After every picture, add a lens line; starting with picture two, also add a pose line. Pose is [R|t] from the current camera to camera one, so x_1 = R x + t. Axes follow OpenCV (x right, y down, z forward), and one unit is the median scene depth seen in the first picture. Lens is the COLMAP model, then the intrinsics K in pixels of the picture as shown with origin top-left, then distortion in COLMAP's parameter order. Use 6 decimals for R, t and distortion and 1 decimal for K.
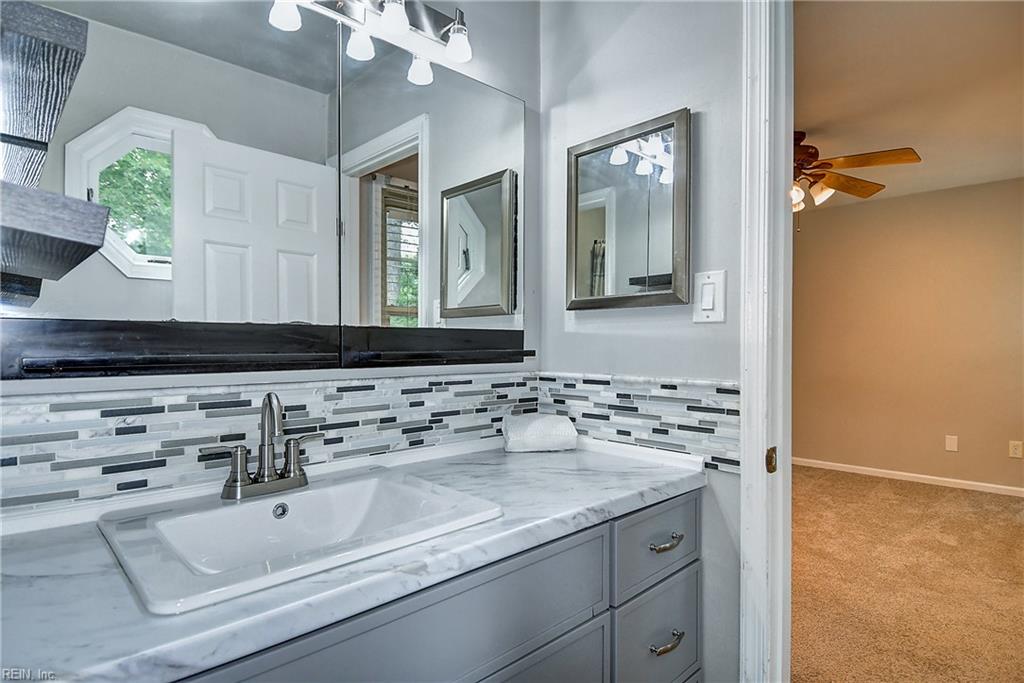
lens RADIAL K [[535.4, 0, 510.3], [0, 535.4, 350.5], [0, 0, 1]] dist [0.039085, -0.044997]
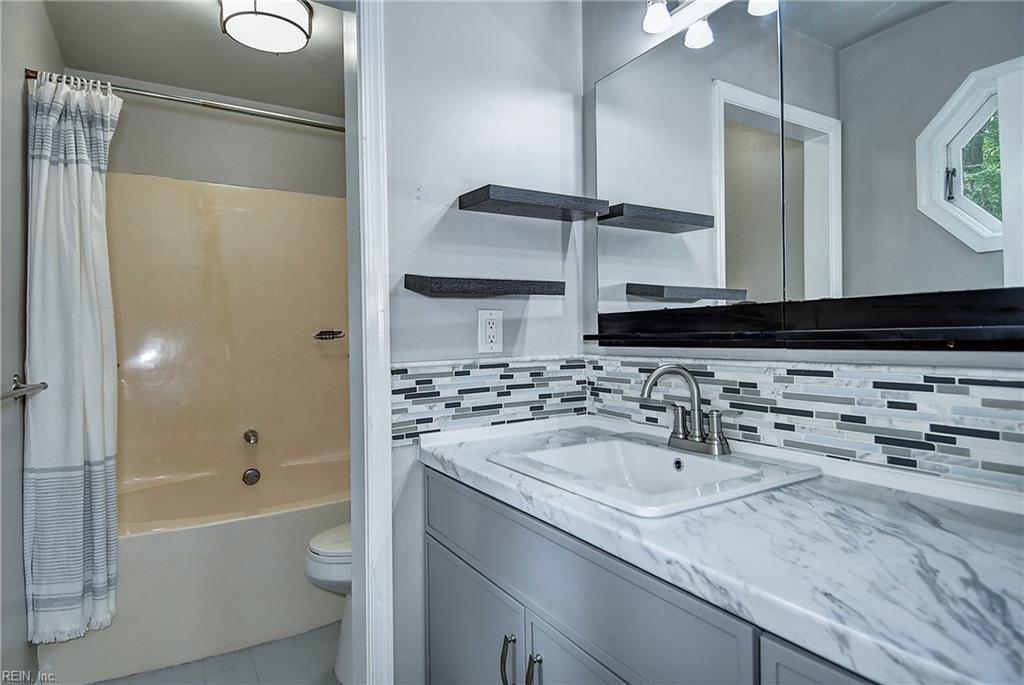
lens RADIAL K [[535.4, 0, 521.1], [0, 535.4, 334.5], [0, 0, 1]] dist [0.039085, -0.044997]
pose [[-0.178565, 0.005007, -0.983915, 0.663040], [0.007698, 0.999964, 0.003691, 0.002818], [0.983898, -0.006915, -0.178597, 0.723055]]
